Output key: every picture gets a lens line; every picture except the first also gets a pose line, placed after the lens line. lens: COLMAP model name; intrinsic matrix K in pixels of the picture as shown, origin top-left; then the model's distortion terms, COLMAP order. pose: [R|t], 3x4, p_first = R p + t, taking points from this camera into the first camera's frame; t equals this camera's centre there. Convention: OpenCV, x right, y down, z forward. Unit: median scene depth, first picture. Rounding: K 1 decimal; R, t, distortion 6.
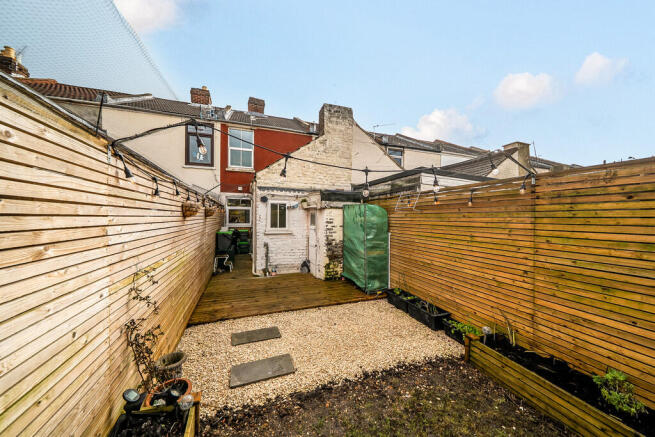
lens RADIAL K [[225.7, 0, 329.1], [0, 225.7, 217.2], [0, 0, 1]] dist [-0.001671, -0.000308]
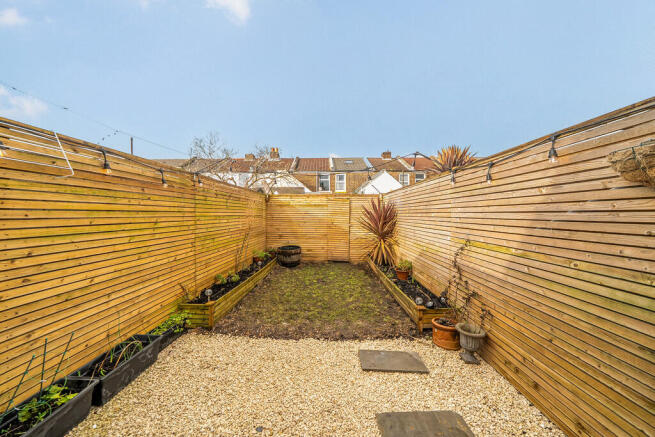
lens RADIAL K [[225.7, 0, 327.1], [0, 225.7, 216.5], [0, 0, 1]] dist [-0.001671, -0.000308]
pose [[-0.933128, -0.006599, 0.359484, -0.344322], [-0.002925, 0.999938, 0.010765, 0.058299], [-0.359532, 0.008994, -0.933089, 1.812914]]
